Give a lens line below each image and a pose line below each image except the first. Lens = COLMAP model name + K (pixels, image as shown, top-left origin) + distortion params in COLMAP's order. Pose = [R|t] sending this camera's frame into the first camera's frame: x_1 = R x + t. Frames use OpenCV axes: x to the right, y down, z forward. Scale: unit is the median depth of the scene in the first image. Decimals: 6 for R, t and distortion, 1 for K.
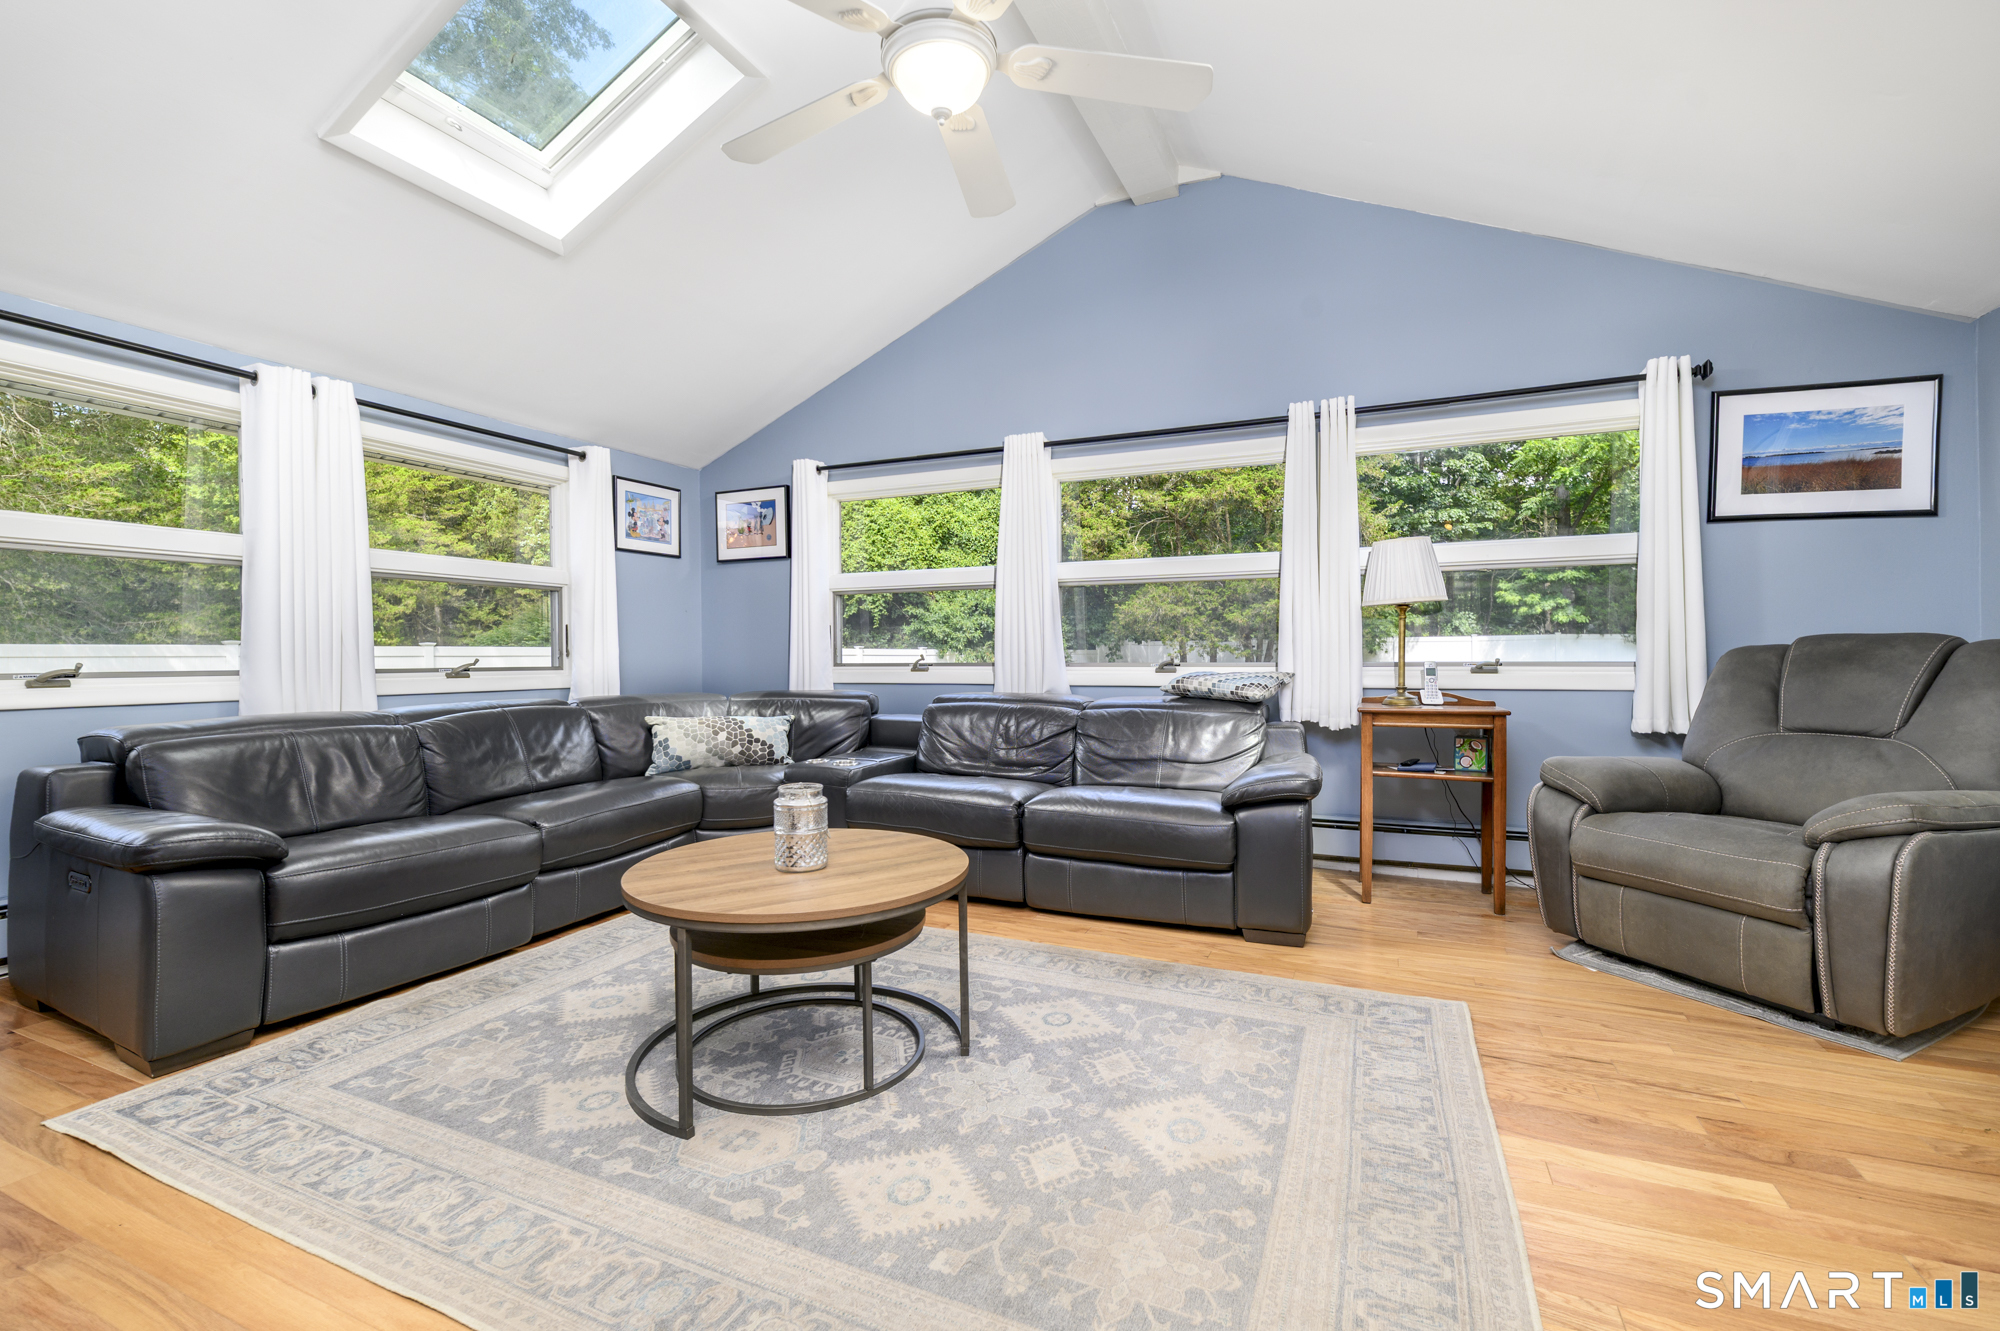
lens RADIAL K [[876.9, 0, 987.7], [0, 876.9, 658.2], [0, 0, 1]] dist [0.001664, -0.001625]
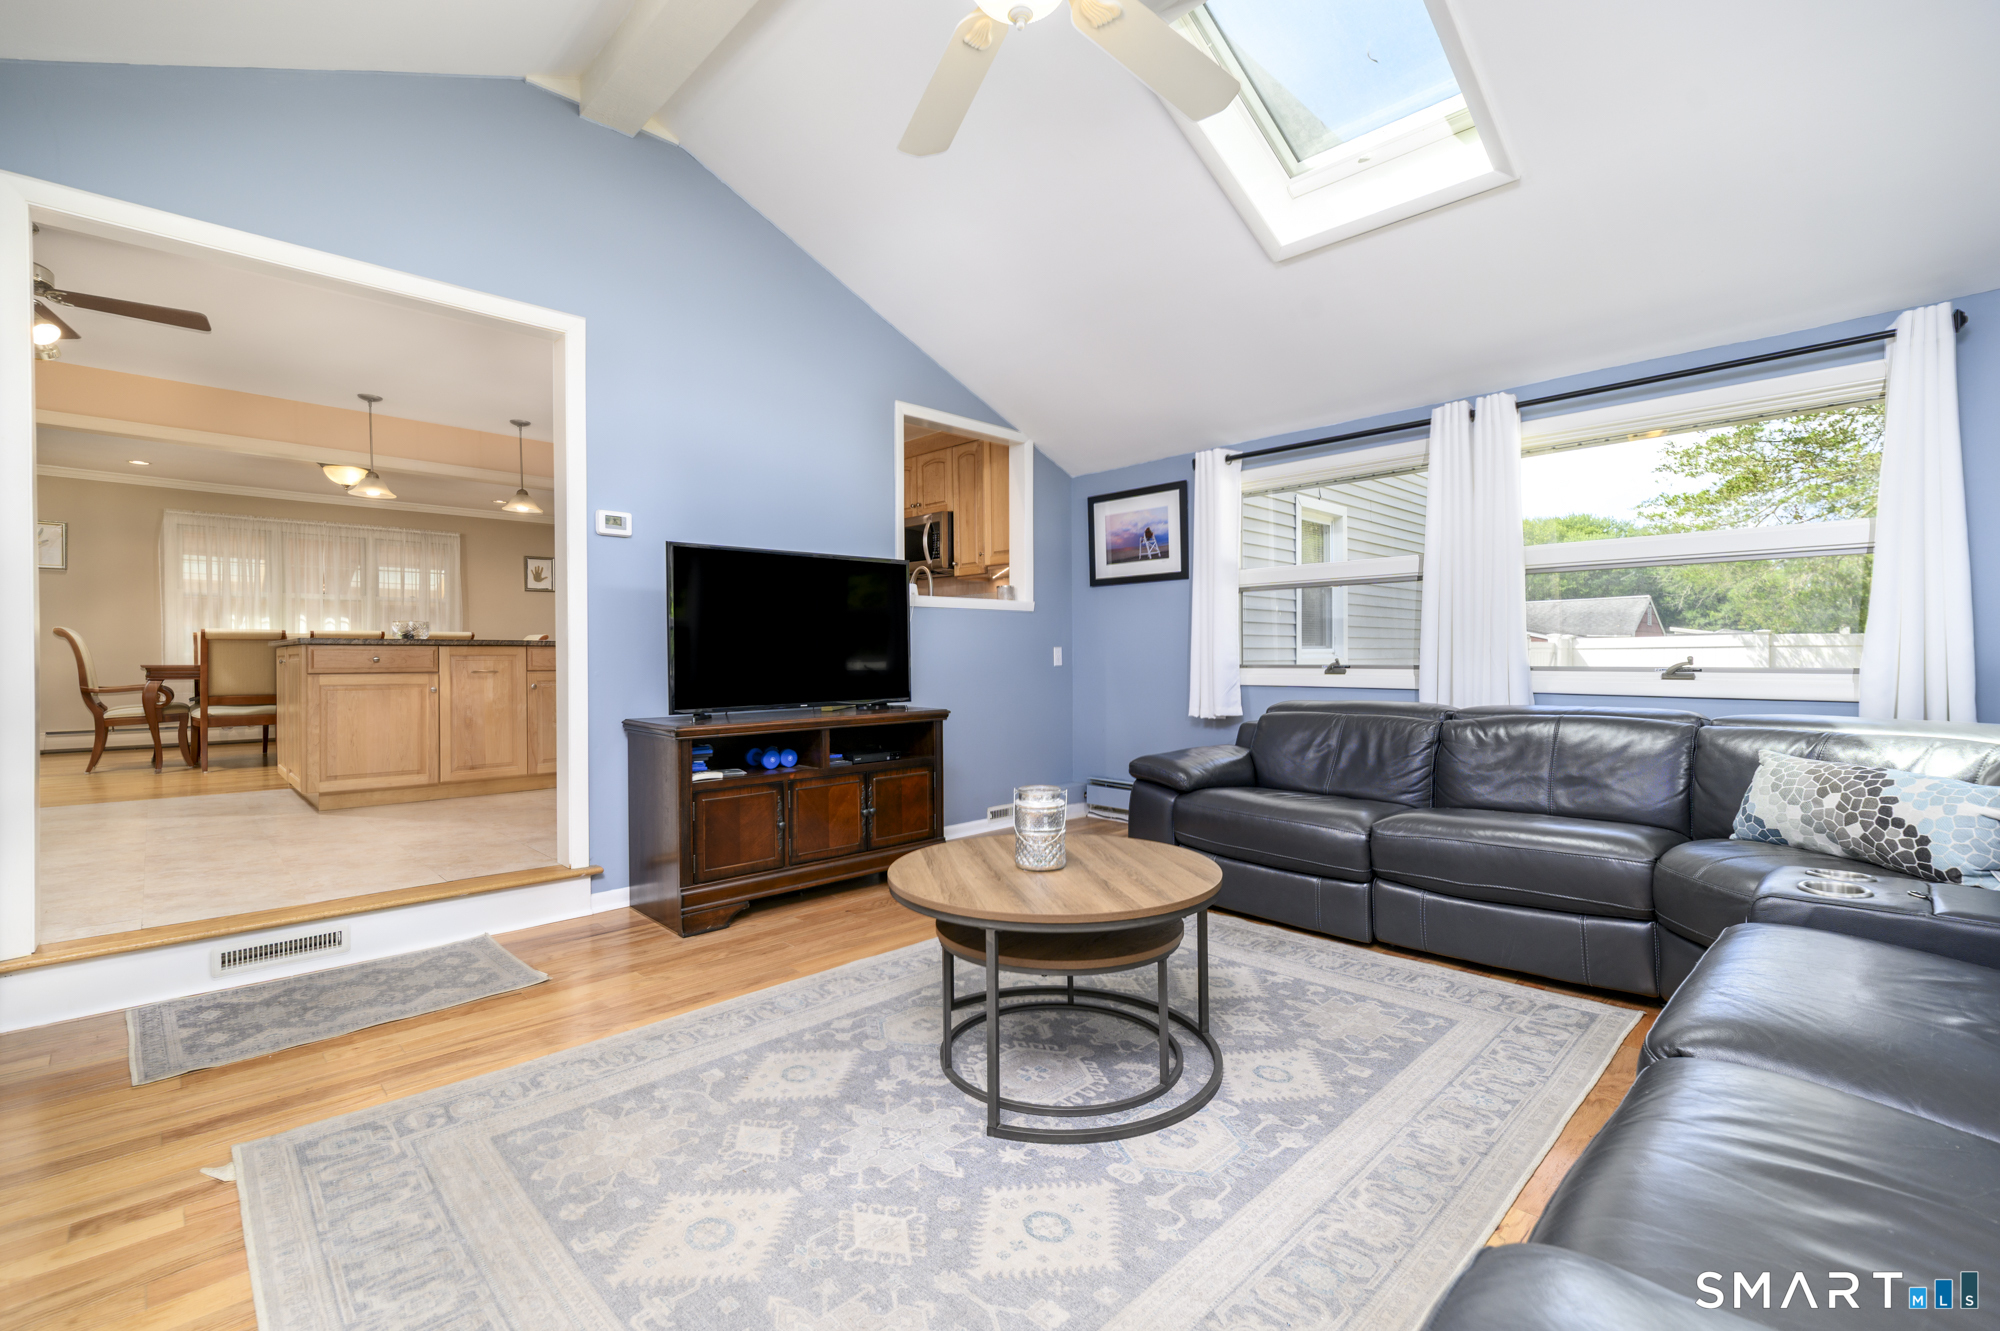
lens RADIAL K [[876.9, 0, 992.8], [0, 876.9, 657.1], [0, 0, 1]] dist [0.001664, -0.001625]
pose [[-0.367349, 0.013285, -0.929988, 0.519889], [0.005603, 0.999911, 0.012071, -0.015164], [0.930066, -0.000777, -0.367391, 0.898453]]
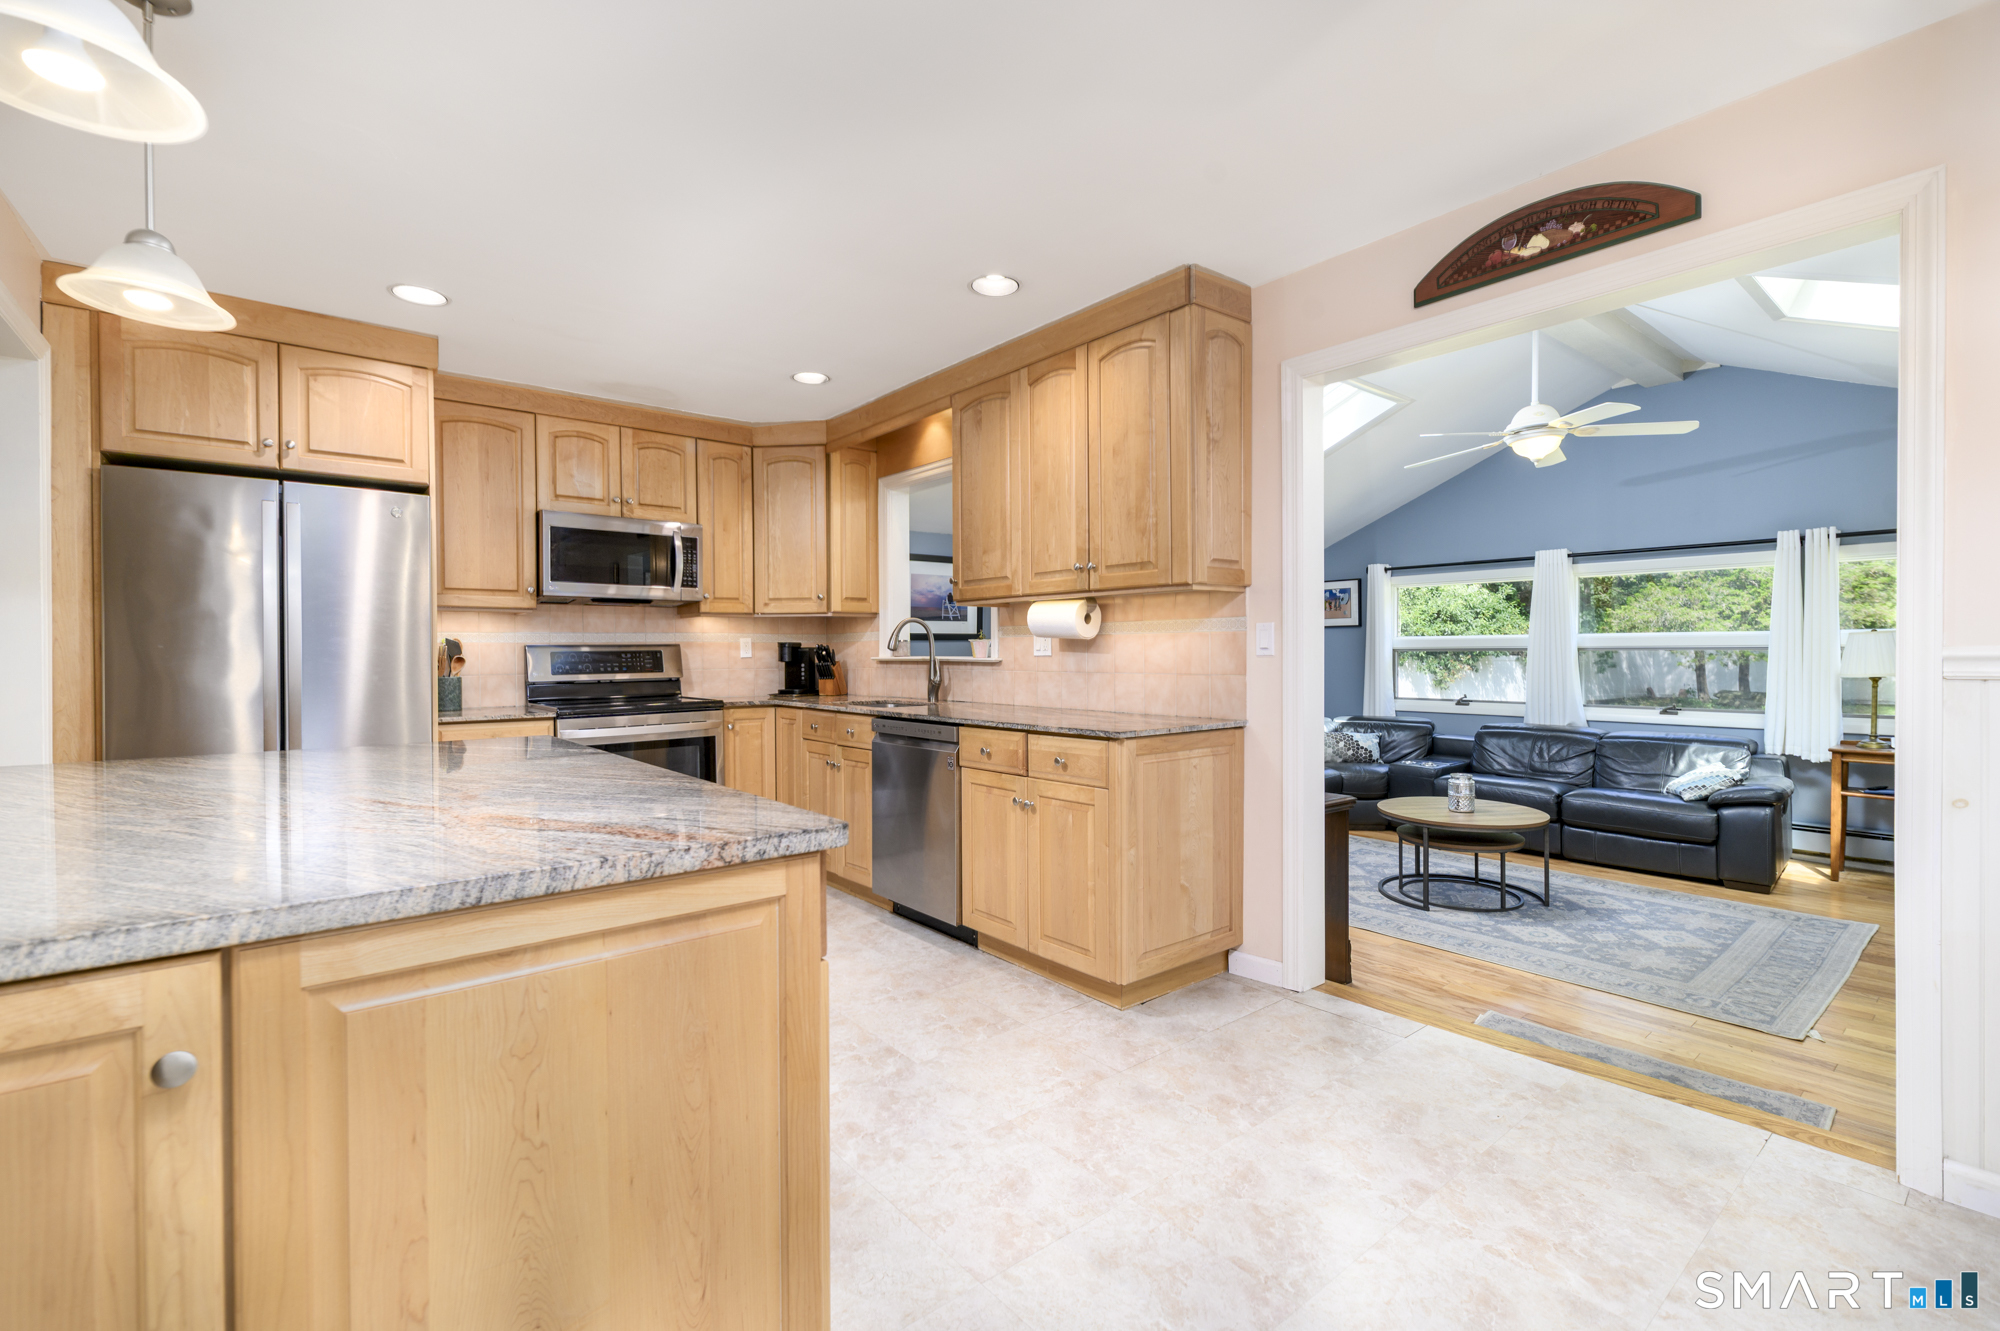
lens RADIAL K [[876.9, 0, 990.0], [0, 876.9, 658.7], [0, 0, 1]] dist [0.001664, -0.001625]
pose [[0.894422, 0.006582, -0.447175, -0.195488], [-0.004068, 0.999970, 0.006581, -0.106565], [0.447205, -0.004067, 0.894422, -1.027244]]
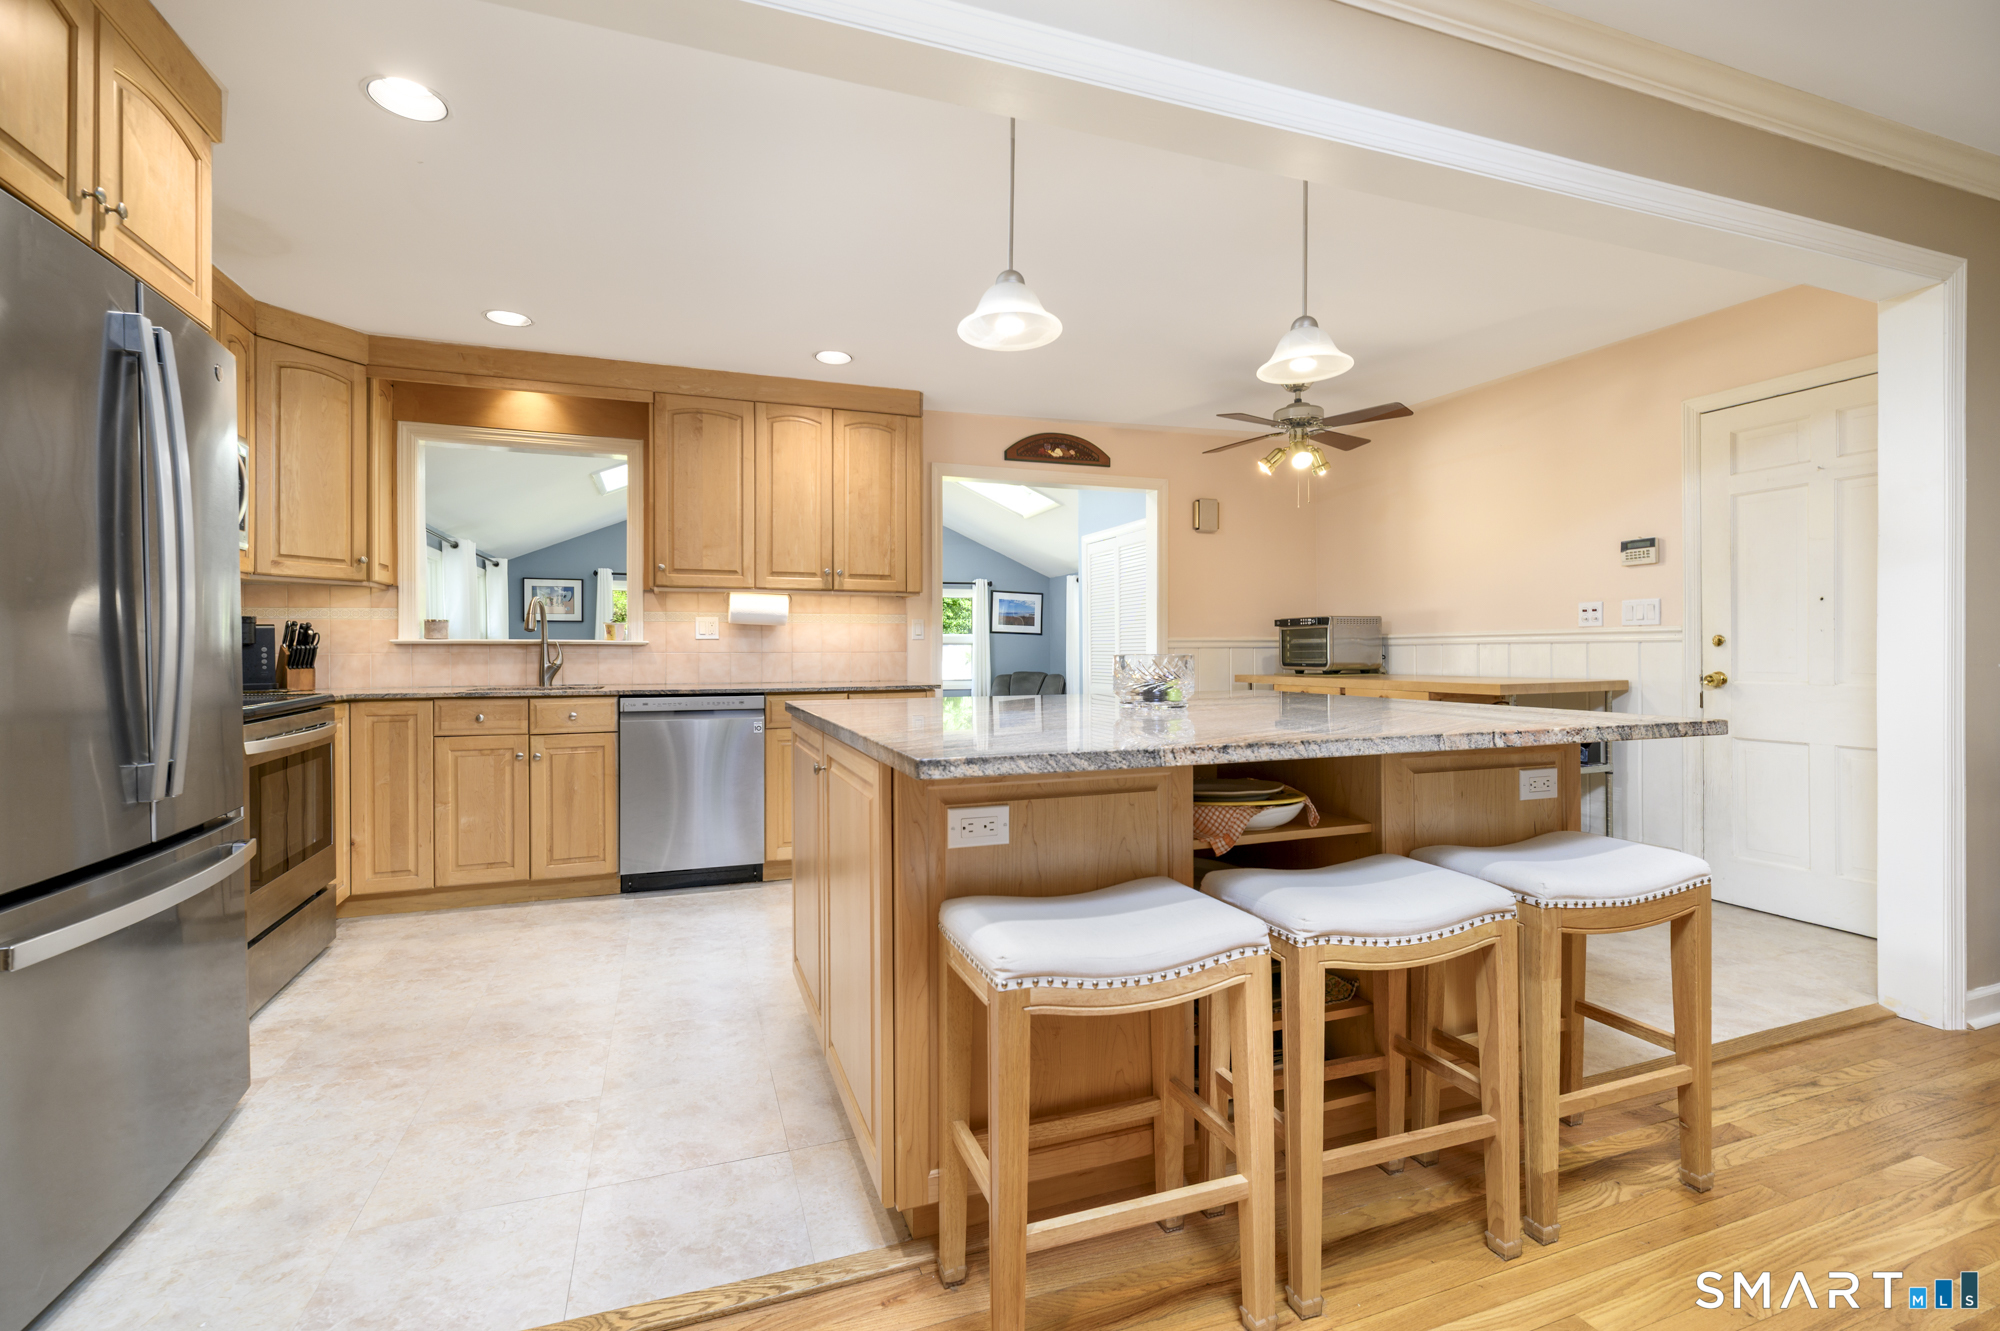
lens RADIAL K [[876.9, 0, 997.8], [0, 876.9, 651.6], [0, 0, 1]] dist [0.001664, -0.001625]
pose [[0.707889, 0.005495, 0.706302, -1.383601], [0.000245, 0.999968, -0.008026, -0.069605], [-0.706323, 0.005855, 0.707865, -1.235817]]
